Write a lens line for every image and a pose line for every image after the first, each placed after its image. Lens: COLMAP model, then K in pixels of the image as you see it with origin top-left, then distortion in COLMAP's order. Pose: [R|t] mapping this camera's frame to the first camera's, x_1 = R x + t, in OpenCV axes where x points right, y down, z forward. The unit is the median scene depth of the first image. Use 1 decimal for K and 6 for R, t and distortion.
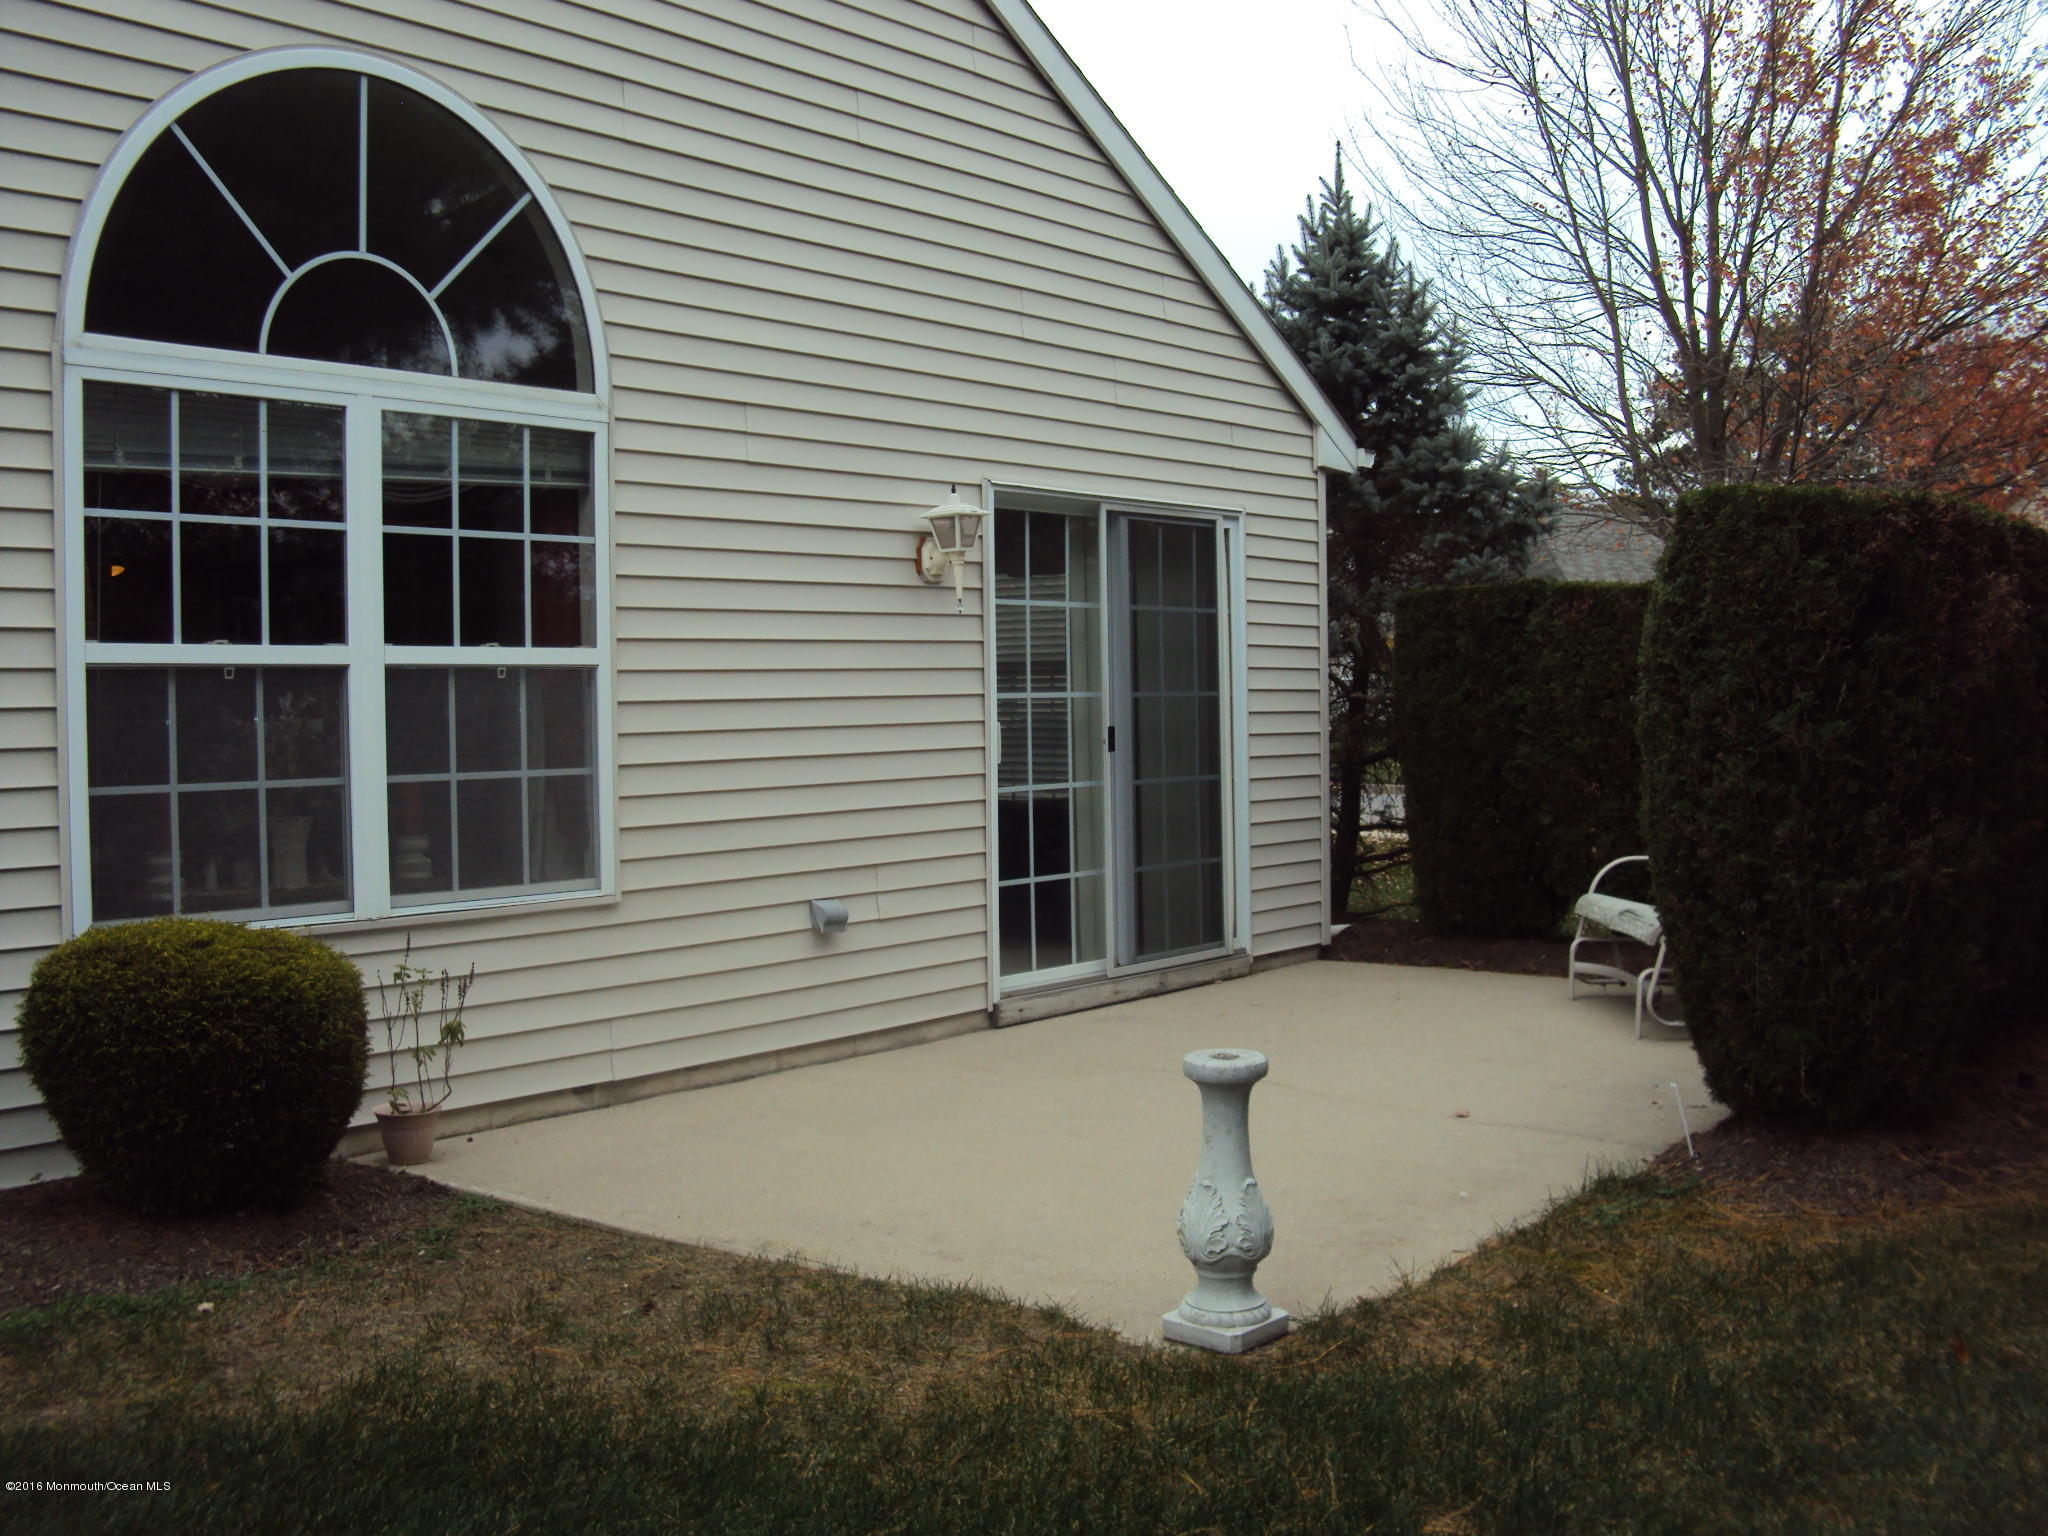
lens RADIAL K [[2152.1, 0, 1006.2], [0, 2152.1, 740.0], [0, 0, 1]] dist [-0.193616, 0.216366]
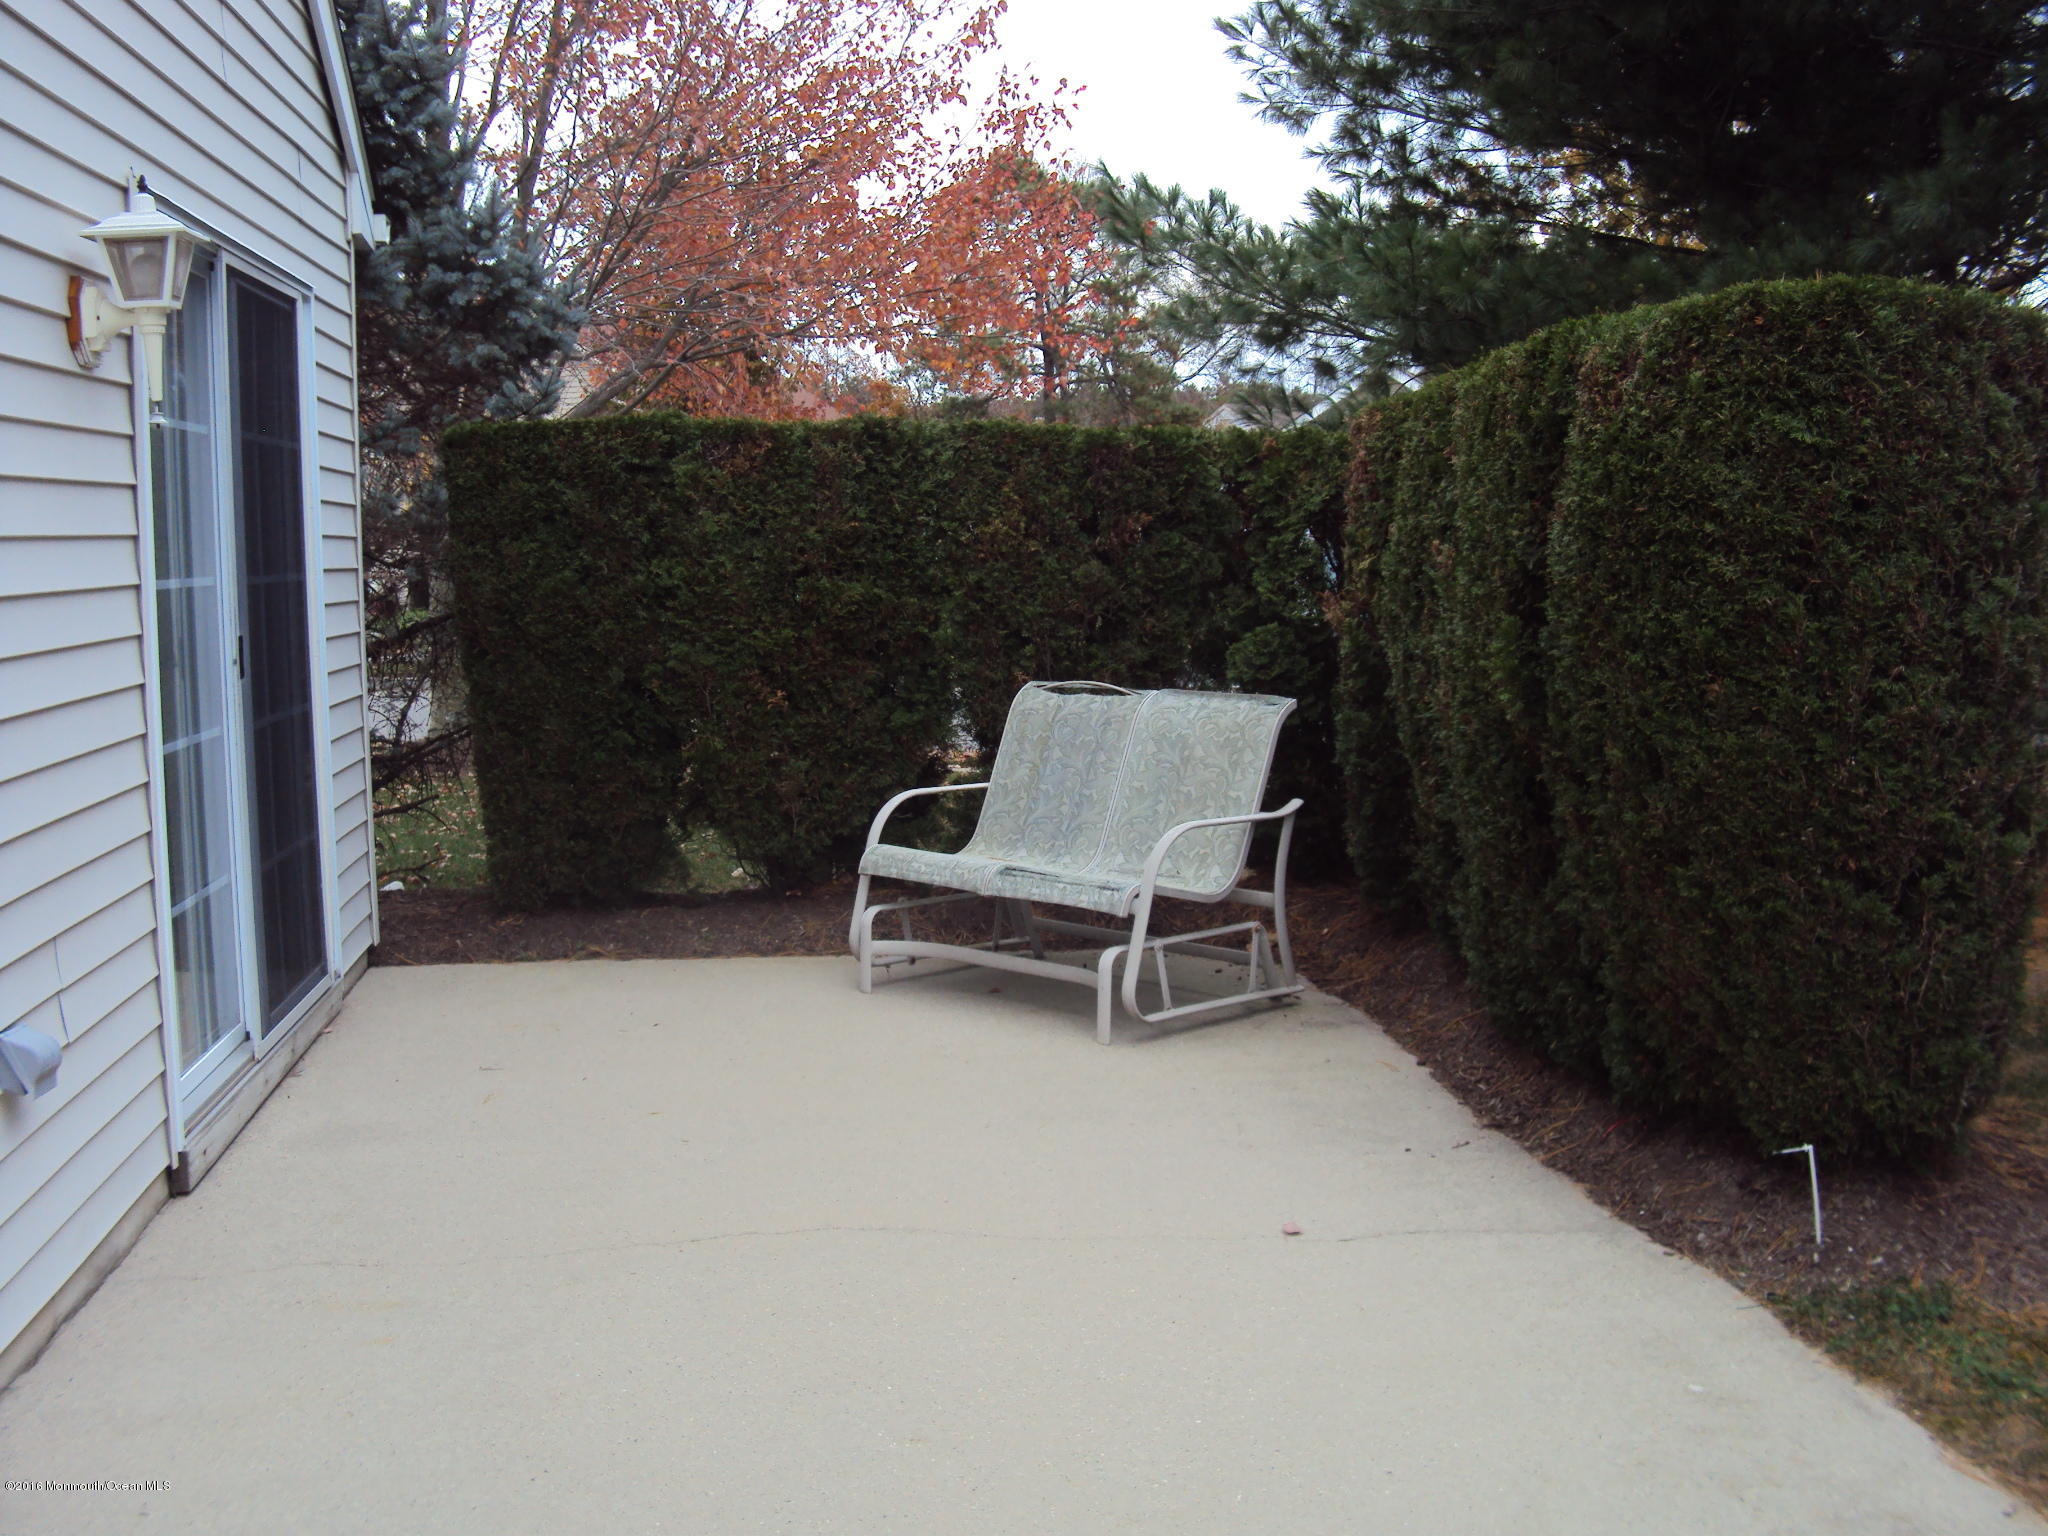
lens RADIAL K [[2152.1, 0, 1006.2], [0, 2152.1, 740.0], [0, 0, 1]] dist [-0.193616, 0.216366]
pose [[0.694622, -0.062991, 0.716612, -0.220816], [0.019045, 0.997420, 0.069213, -0.013899], [-0.719123, -0.034429, 0.694030, 0.457104]]
